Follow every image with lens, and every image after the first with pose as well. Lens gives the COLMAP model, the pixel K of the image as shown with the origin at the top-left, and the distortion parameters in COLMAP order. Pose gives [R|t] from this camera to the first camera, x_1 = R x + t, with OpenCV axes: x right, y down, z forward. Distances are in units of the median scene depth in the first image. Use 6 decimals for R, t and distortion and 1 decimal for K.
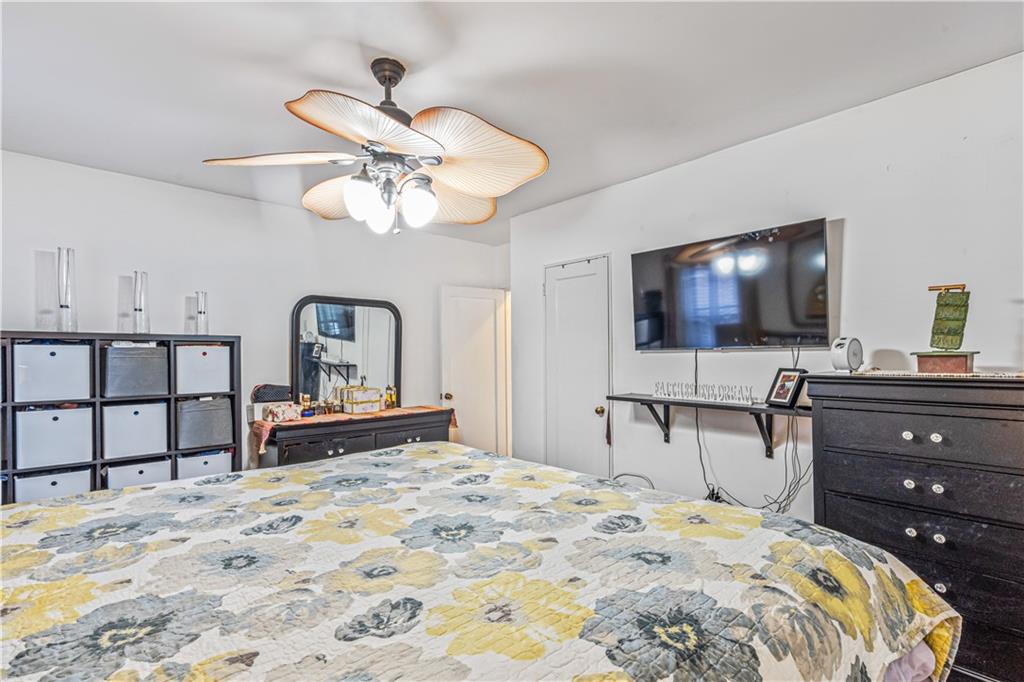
lens RADIAL K [[462.6, 0, 514.0], [0, 462.6, 353.0], [0, 0, 1]] dist [0.000264, 0.000050]
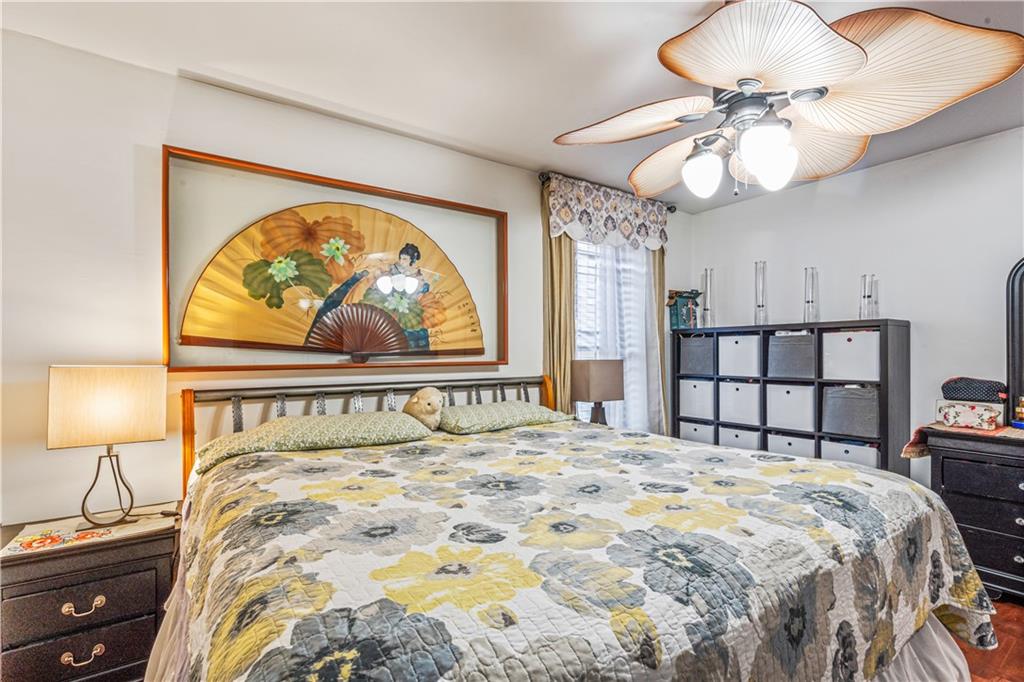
lens RADIAL K [[462.6, 0, 514.0], [0, 462.6, 353.0], [0, 0, 1]] dist [0.000264, 0.000050]
pose [[-0.101031, 0.007448, -0.994855, 0.413635], [0.017685, 0.999827, 0.005689, 0.012922], [0.994726, -0.017019, -0.101145, 0.448399]]
